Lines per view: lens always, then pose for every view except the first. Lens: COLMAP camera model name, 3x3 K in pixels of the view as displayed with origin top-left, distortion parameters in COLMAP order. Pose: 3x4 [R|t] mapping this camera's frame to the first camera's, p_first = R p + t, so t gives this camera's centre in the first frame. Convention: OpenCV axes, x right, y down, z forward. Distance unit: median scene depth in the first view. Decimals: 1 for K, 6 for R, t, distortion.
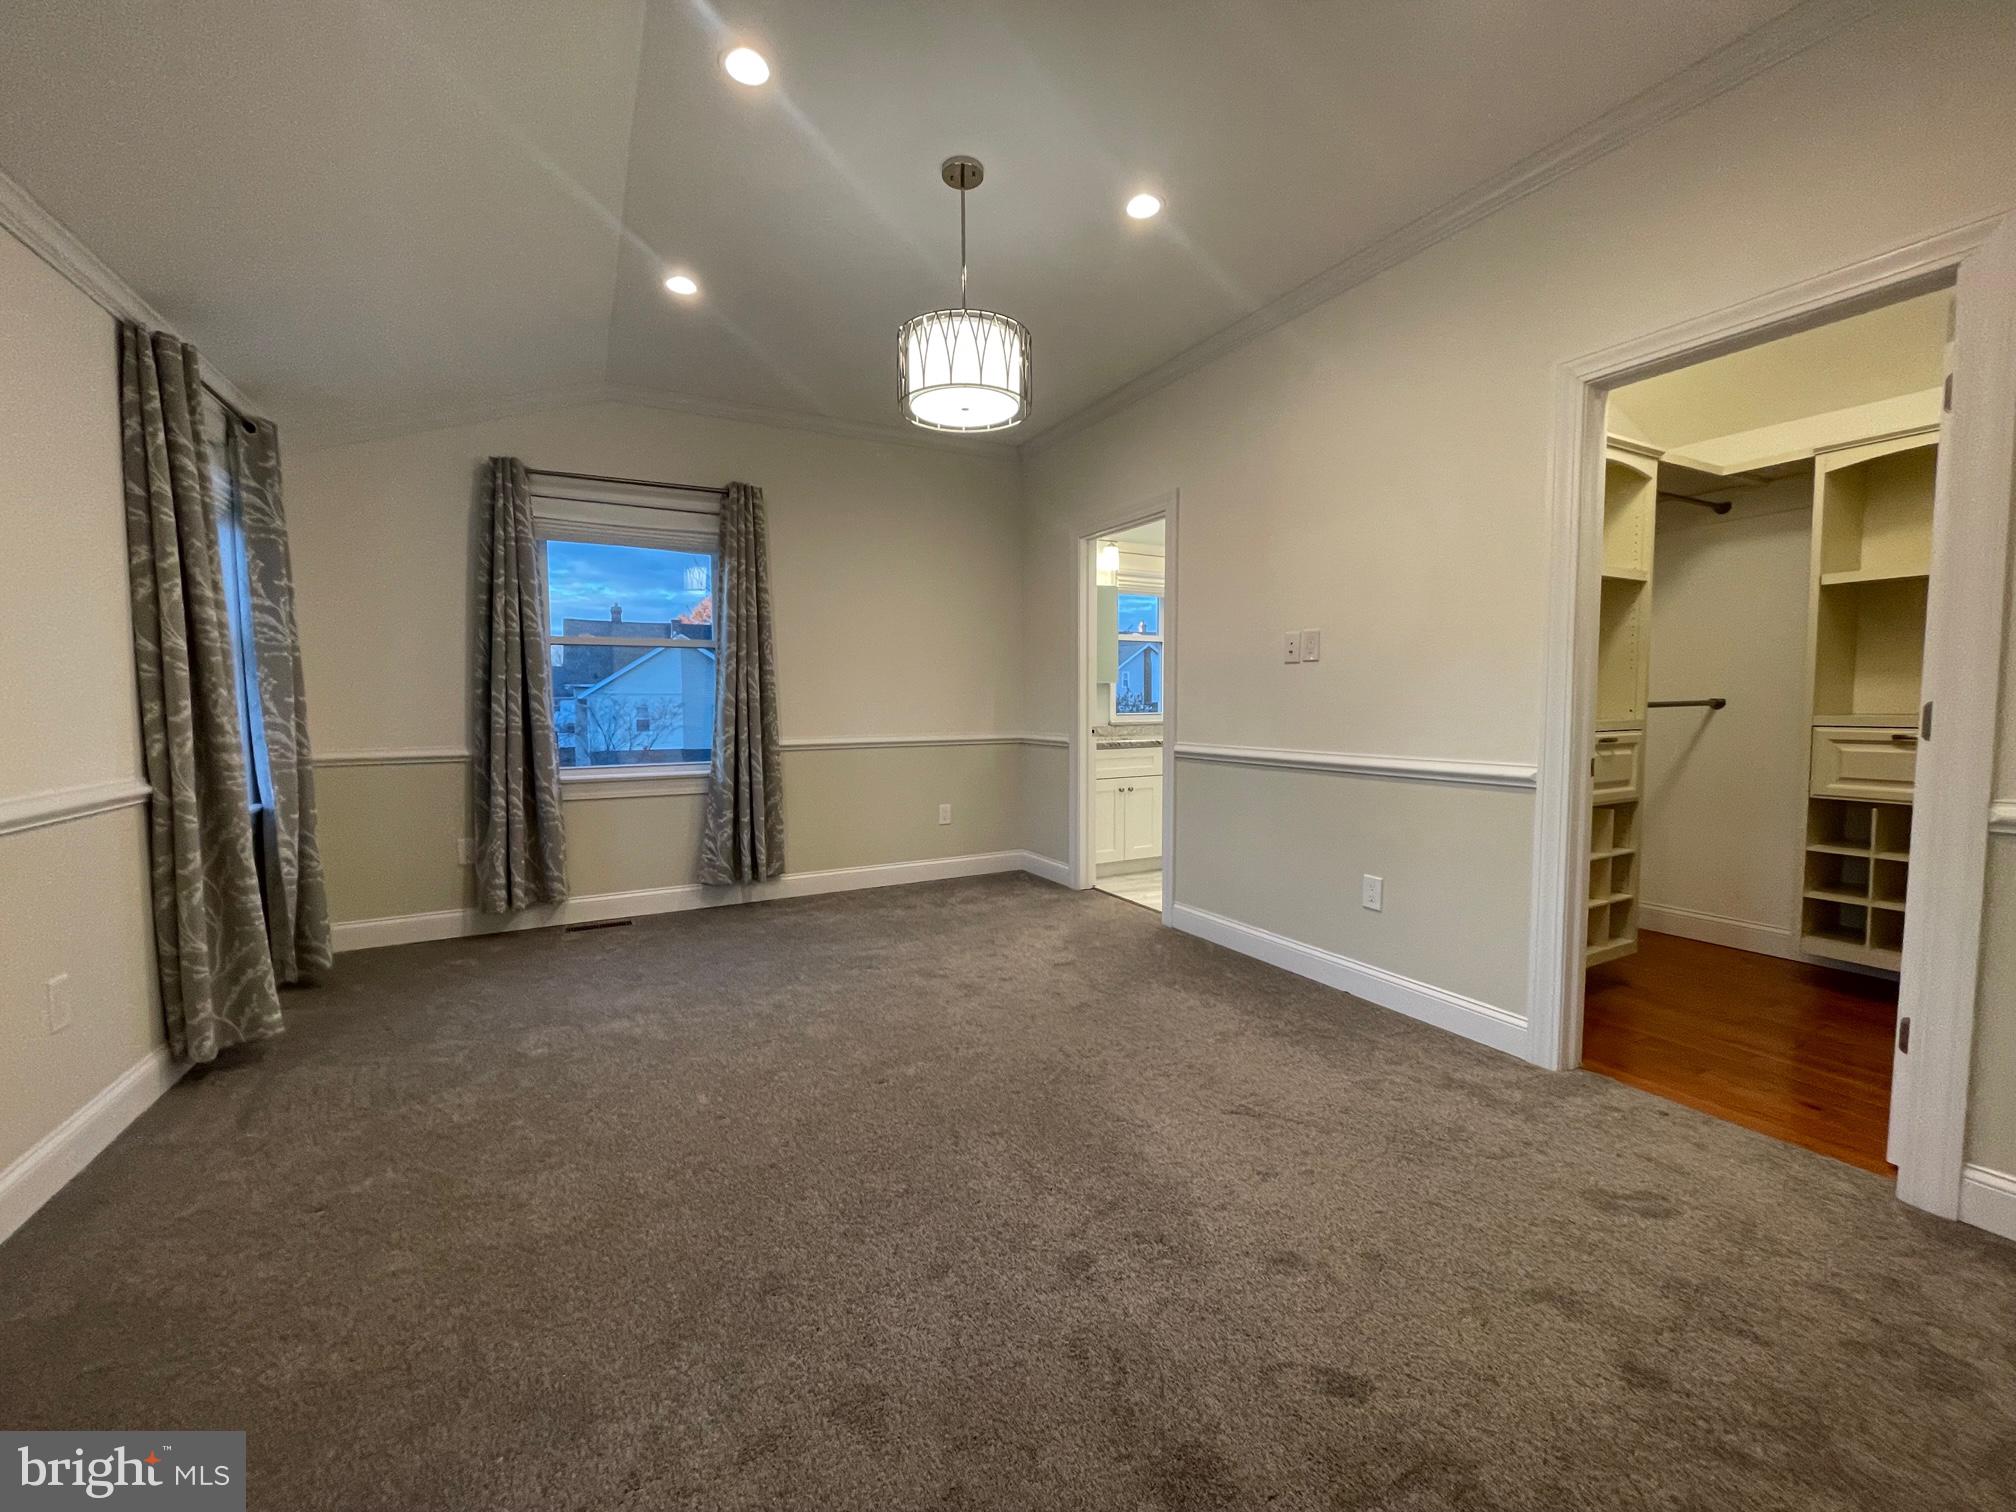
lens RADIAL K [[815.3, 0, 1011.7], [0, 815.3, 757.7], [0, 0, 1]] dist [-0.001941, -0.000499]
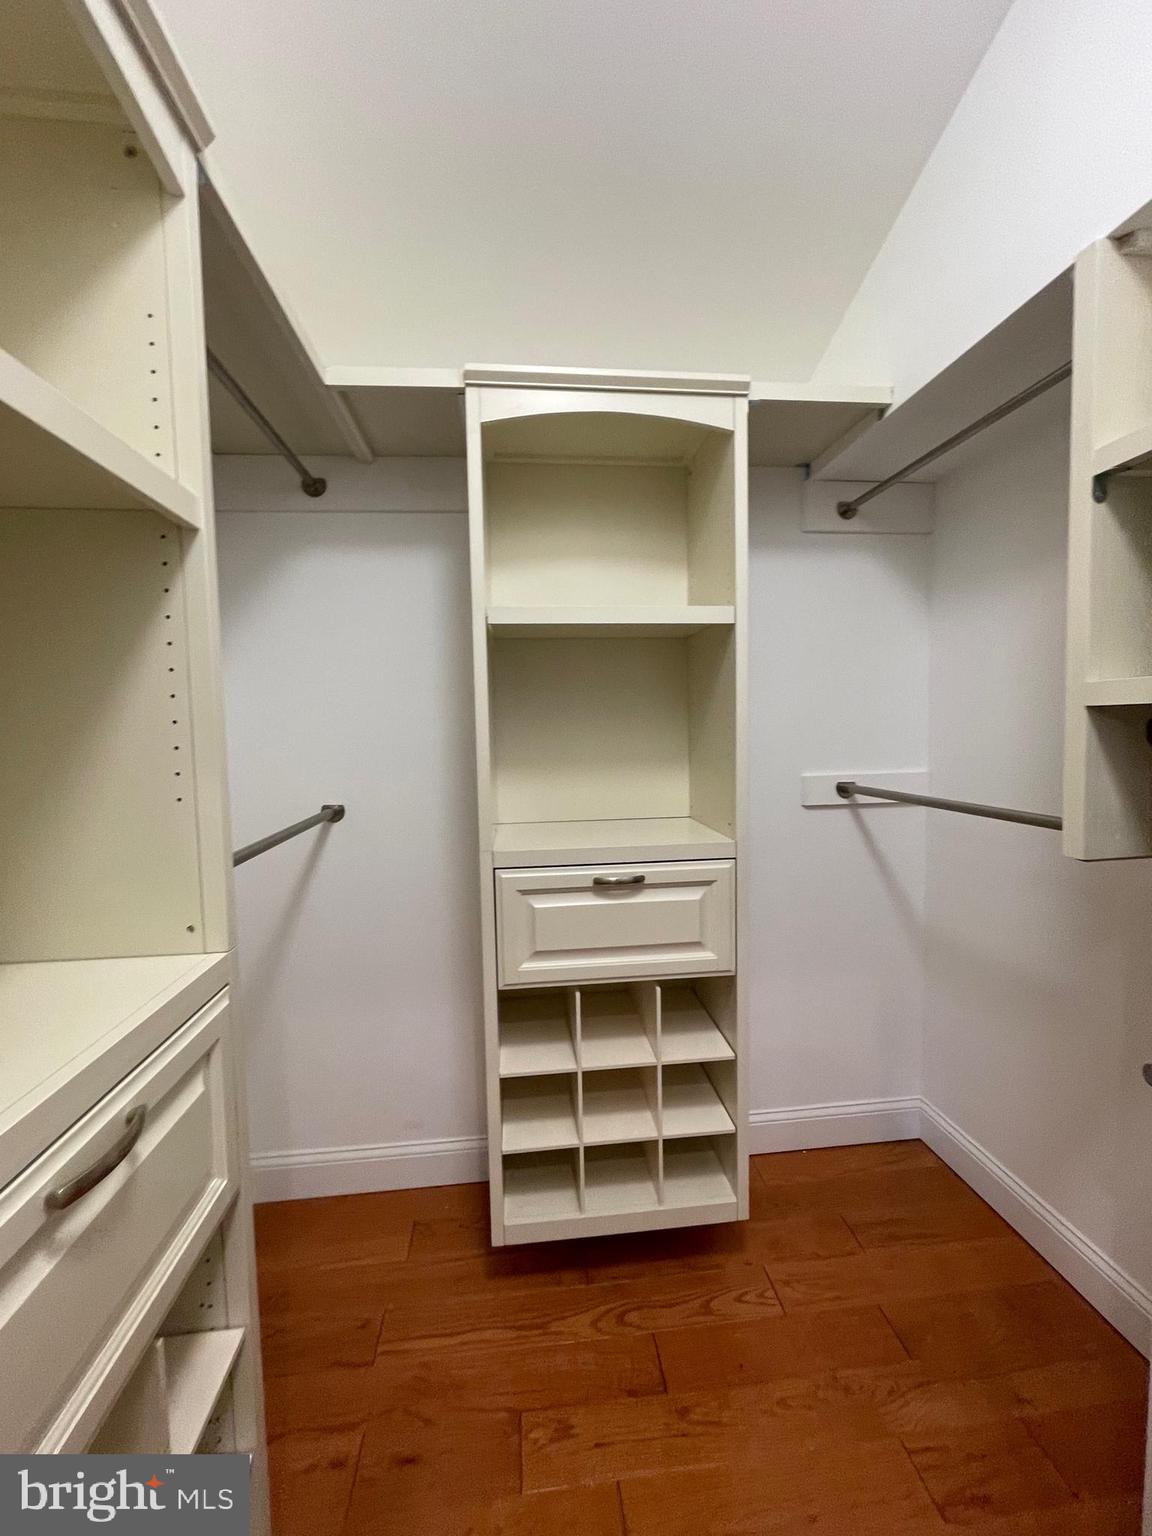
lens RADIAL K [[621.1, 0, 585.9], [0, 621.1, 771.6], [0, 0, 1]] dist [-0.001941, -0.000499]
pose [[0.364172, -0.064446, 0.929099, 0.604262], [0.074280, 0.996435, 0.040002, -0.120692], [-0.928365, 0.054446, 0.367661, 0.775328]]
